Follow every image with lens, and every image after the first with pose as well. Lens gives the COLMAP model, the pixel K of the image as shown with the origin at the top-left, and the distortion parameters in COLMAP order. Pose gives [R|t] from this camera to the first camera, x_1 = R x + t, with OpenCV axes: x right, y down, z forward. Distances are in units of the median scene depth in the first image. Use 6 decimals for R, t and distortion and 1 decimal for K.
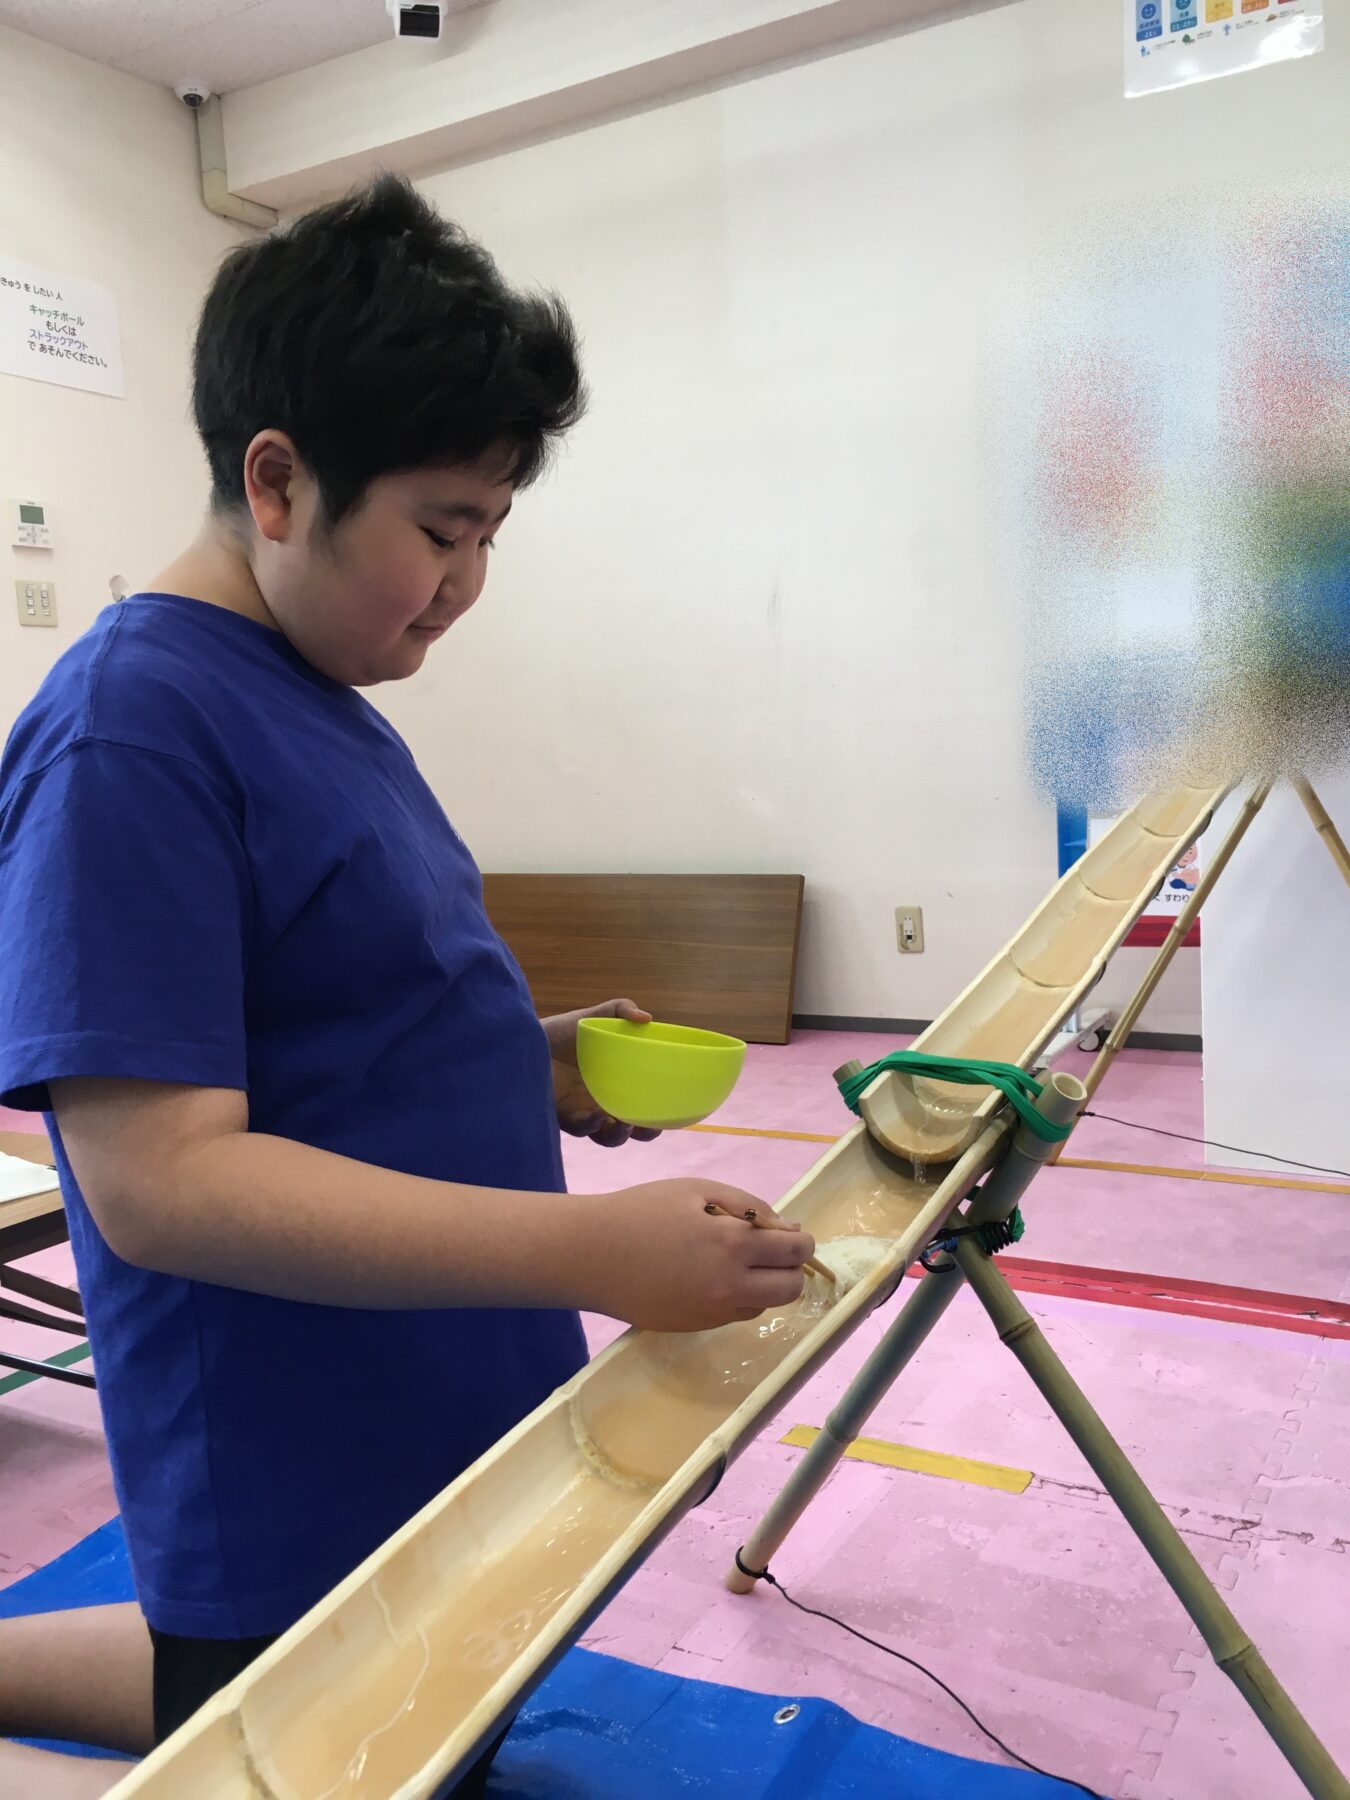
lens RADIAL K [[1550.3, 0, 667.6], [0, 1550.3, 881.2], [0, 0, 1]] dist [0.063288, -0.066525]
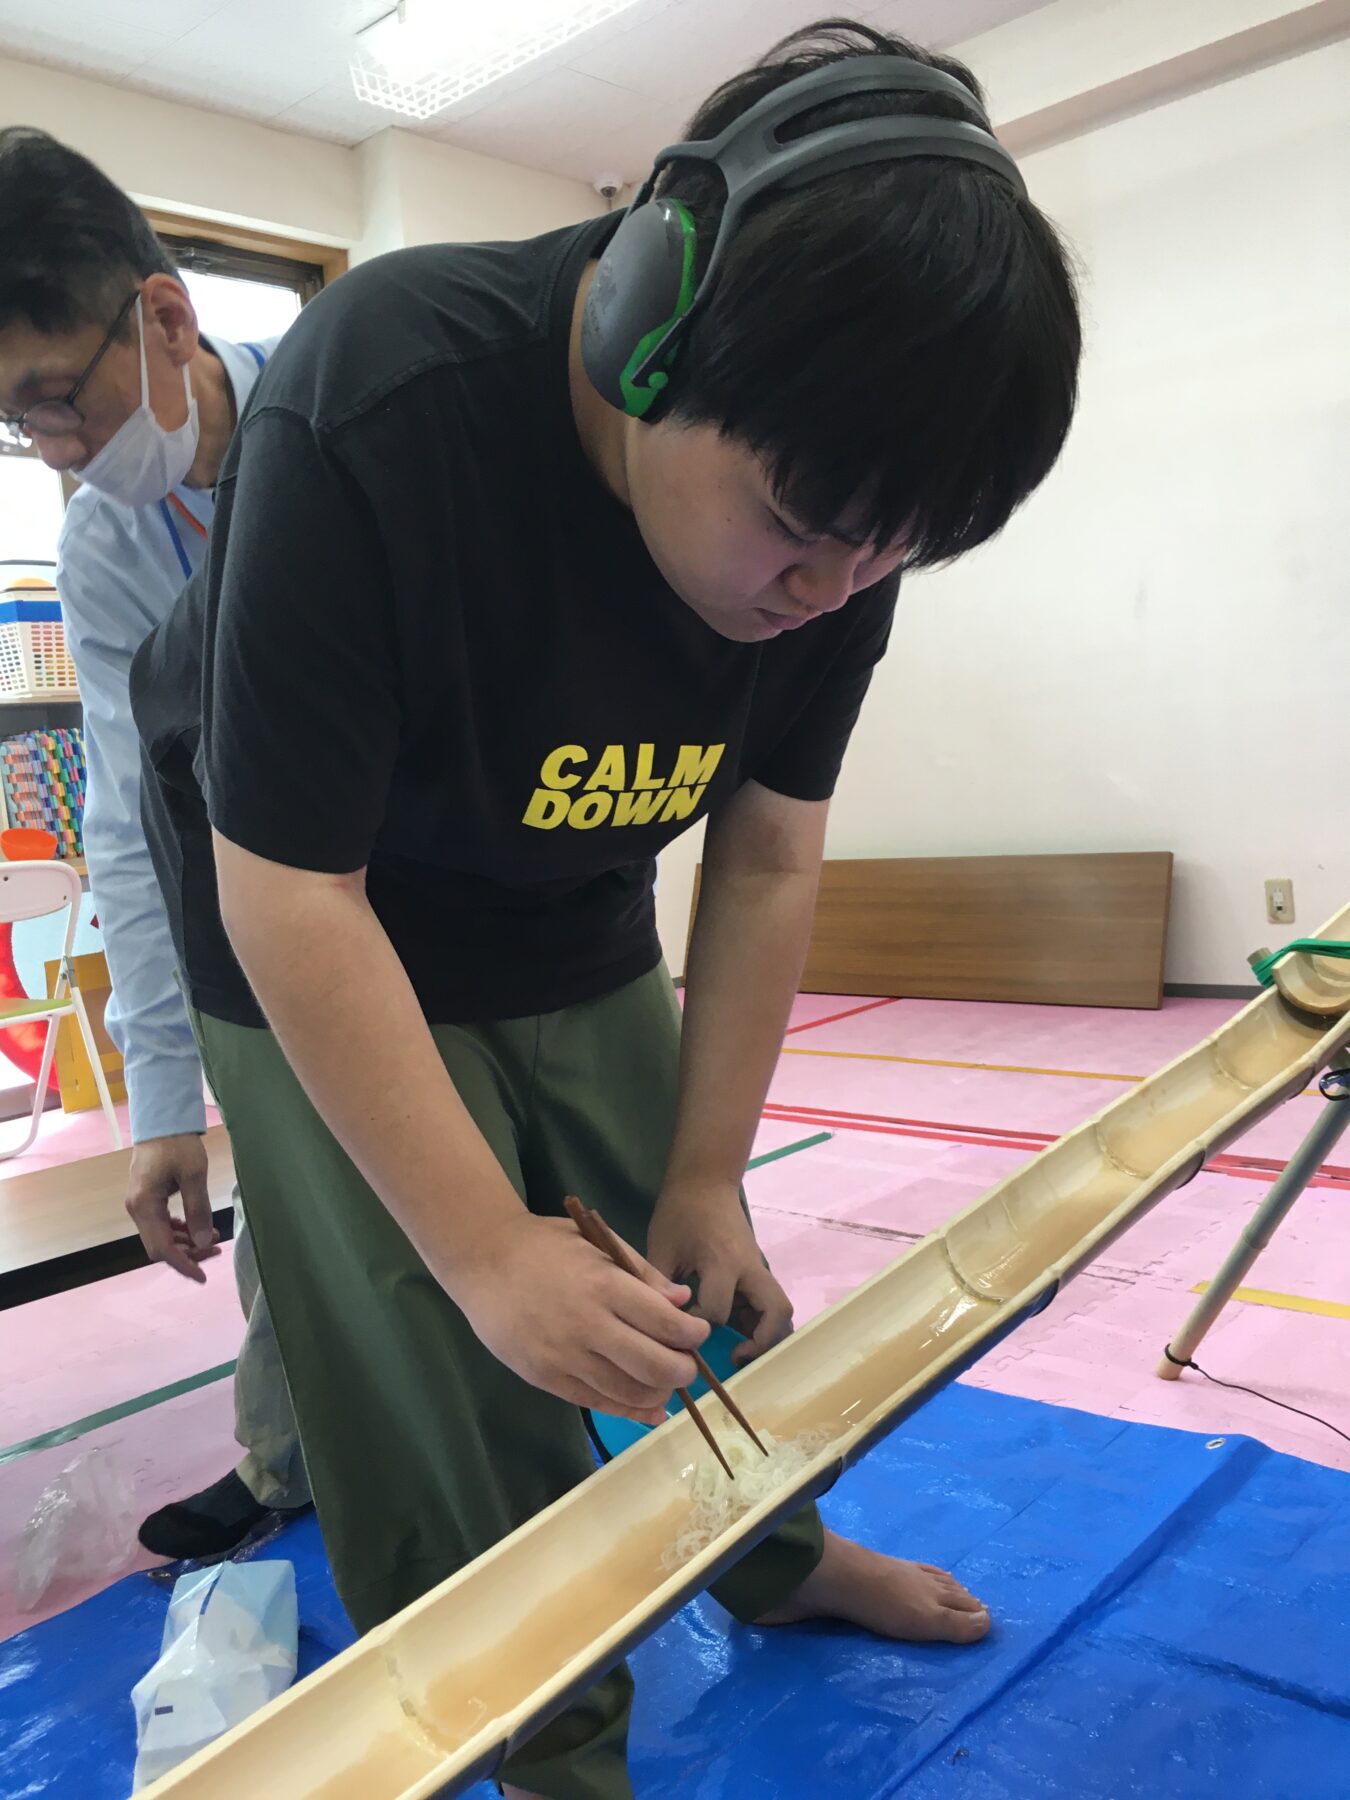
lens RADIAL K [[1550.3, 0, 678.7], [0, 1550.3, 885.1], [0, 0, 1]] dist [0.063288, -0.066525]
pose [[0.979320, -0.015883, -0.201694, -0.082092], [0.015657, 0.999874, -0.002712, 0.045785], [0.201712, -0.000502, 0.979445, -0.339443]]
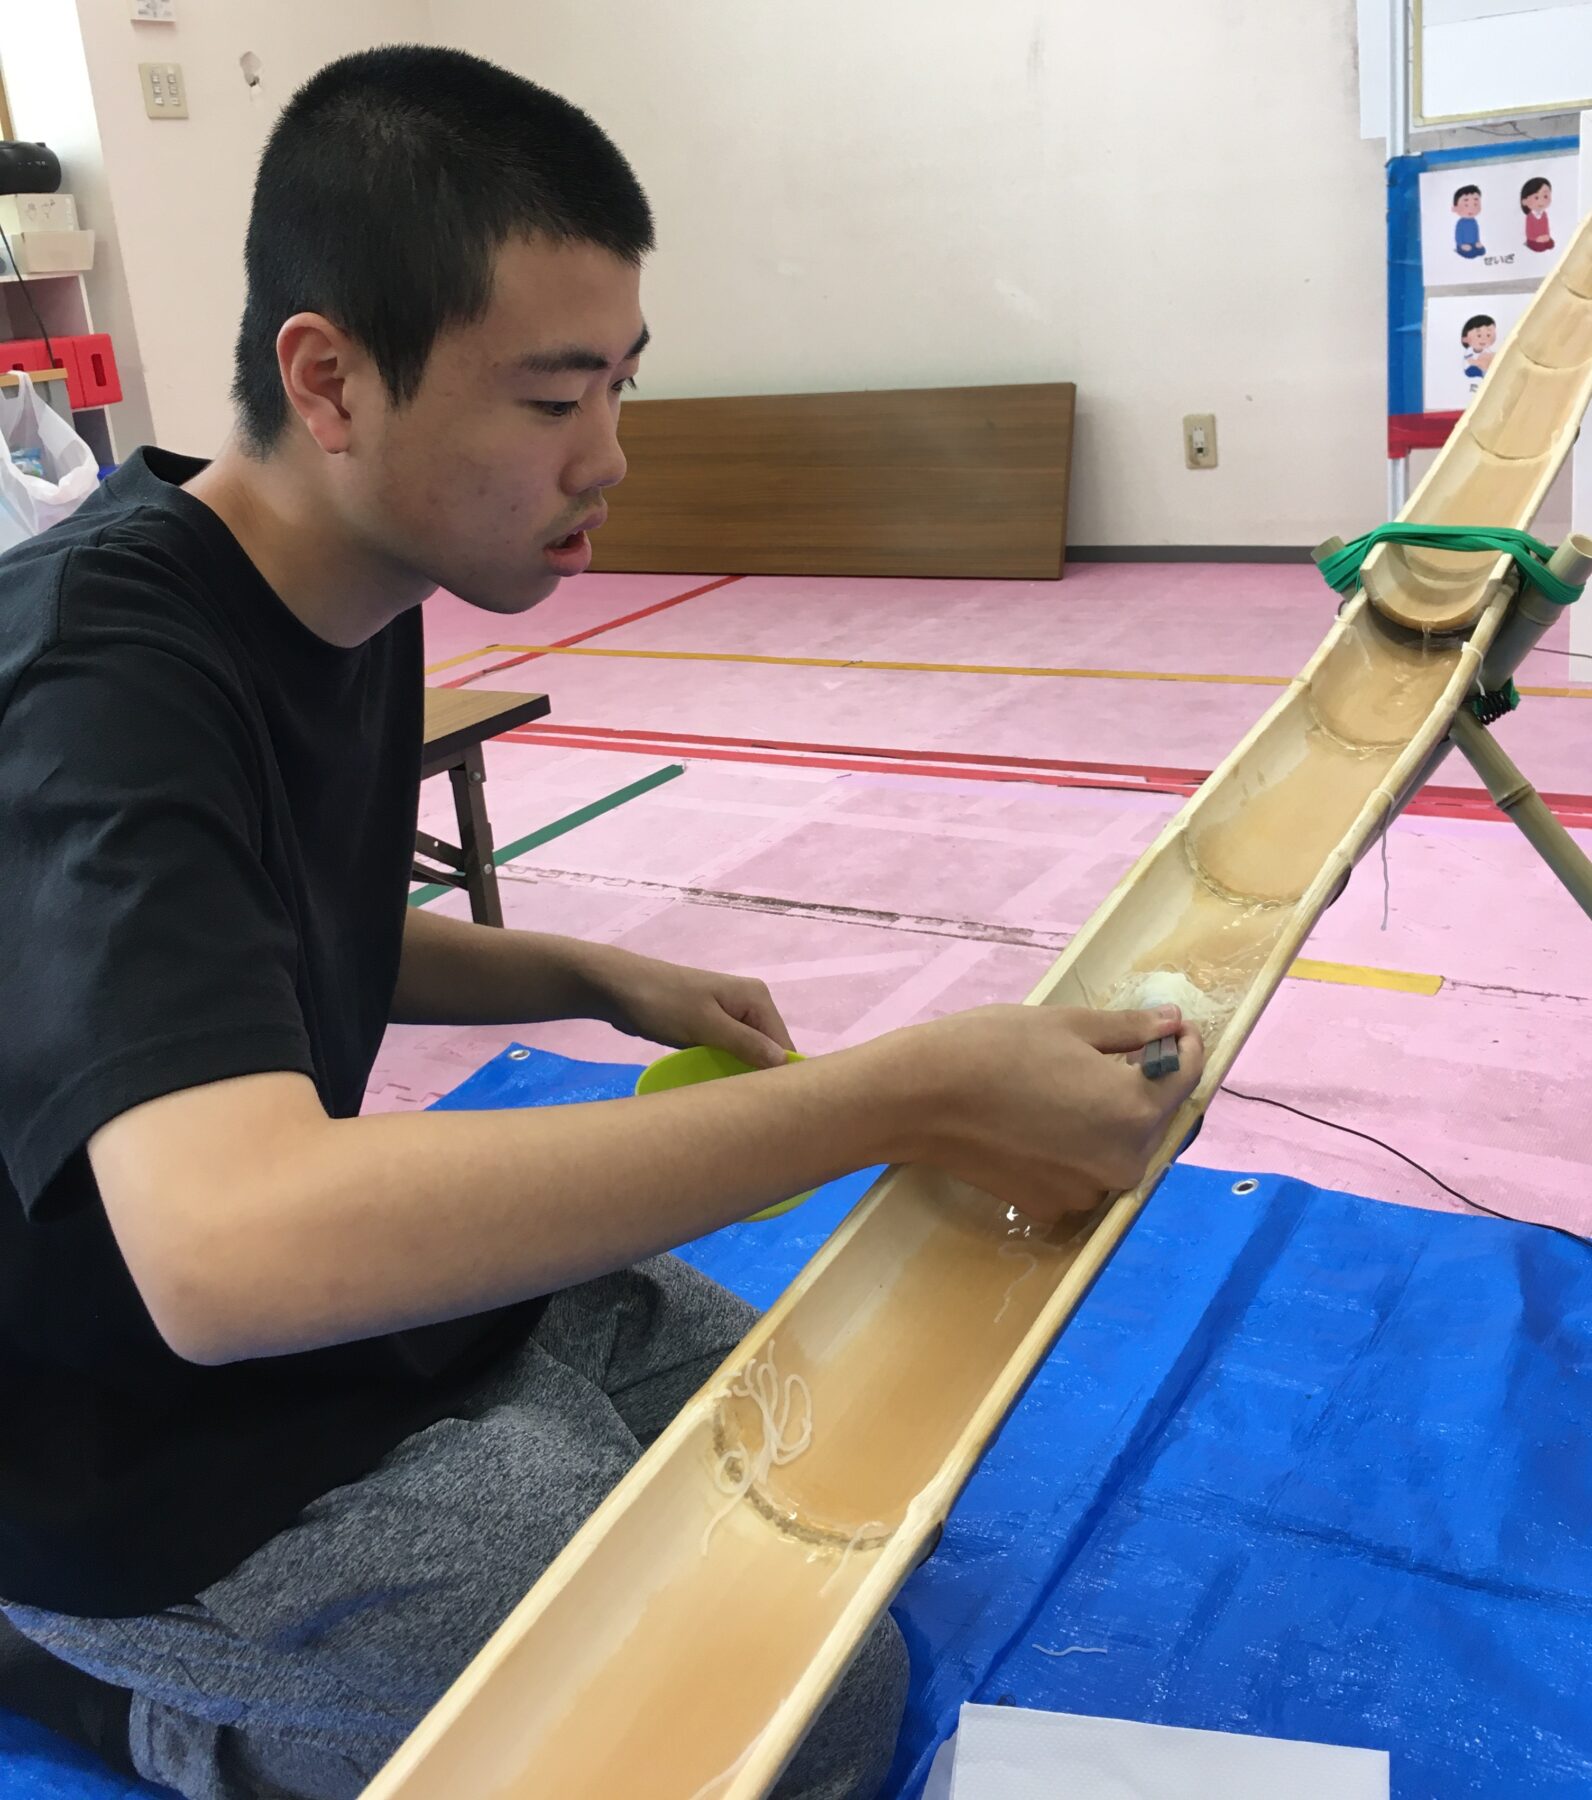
lens RADIAL K [[1846.7, 0, 793.6], [0, 1846.7, 718.0], [0, 0, 1]] dist [0.041614, 0.000000]
pose [[0.999164, -0.037198, -0.016988, -0.161667], [0.039451, 0.986178, 0.160924, 0.022436], [0.010767, -0.161460, 0.986821, -0.126237]]
